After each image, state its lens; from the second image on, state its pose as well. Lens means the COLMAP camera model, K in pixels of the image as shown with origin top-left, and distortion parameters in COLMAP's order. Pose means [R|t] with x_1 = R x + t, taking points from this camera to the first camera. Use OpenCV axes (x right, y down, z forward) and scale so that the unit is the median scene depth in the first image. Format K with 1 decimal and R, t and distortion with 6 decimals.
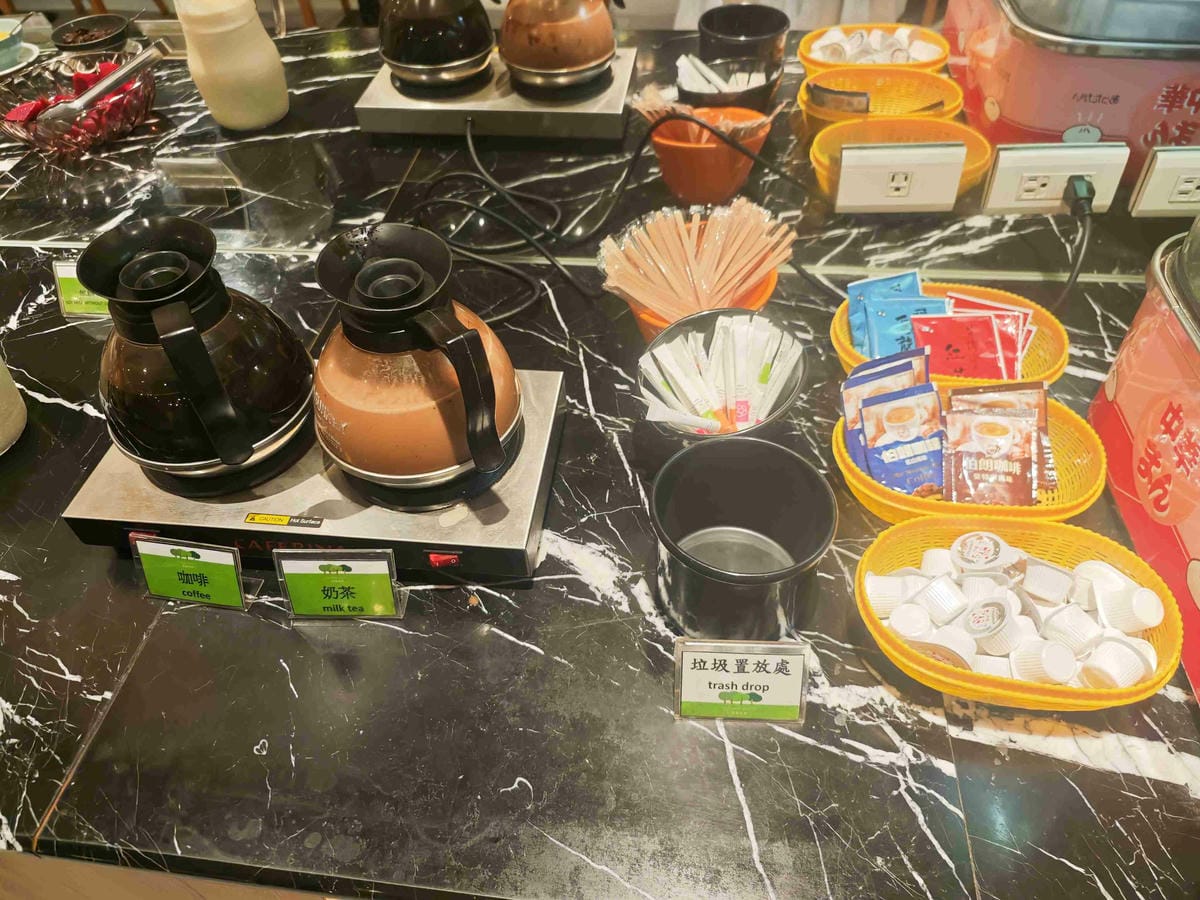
lens RADIAL K [[806.8, 0, 599.6], [0, 806.8, 478.9], [0, 0, 1]] dist [0.013043, -0.022752]
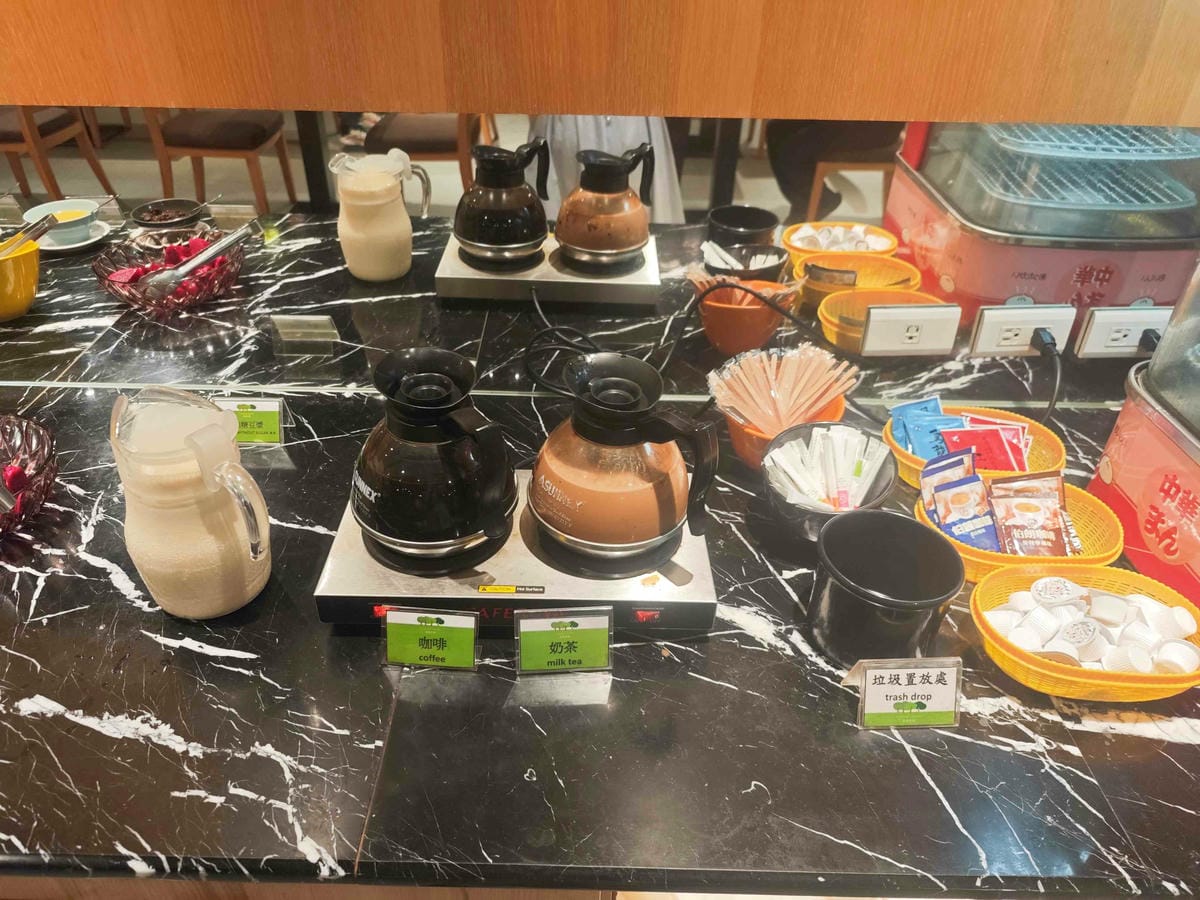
lens RADIAL K [[806.8, 0, 599.6], [0, 806.8, 478.9], [0, 0, 1]] dist [0.013043, -0.022752]
pose [[0.990863, -0.020422, 0.133314, -0.379431], [0.046957, 0.978862, -0.199058, 0.122697], [-0.126431, 0.203499, 0.970878, -0.190115]]
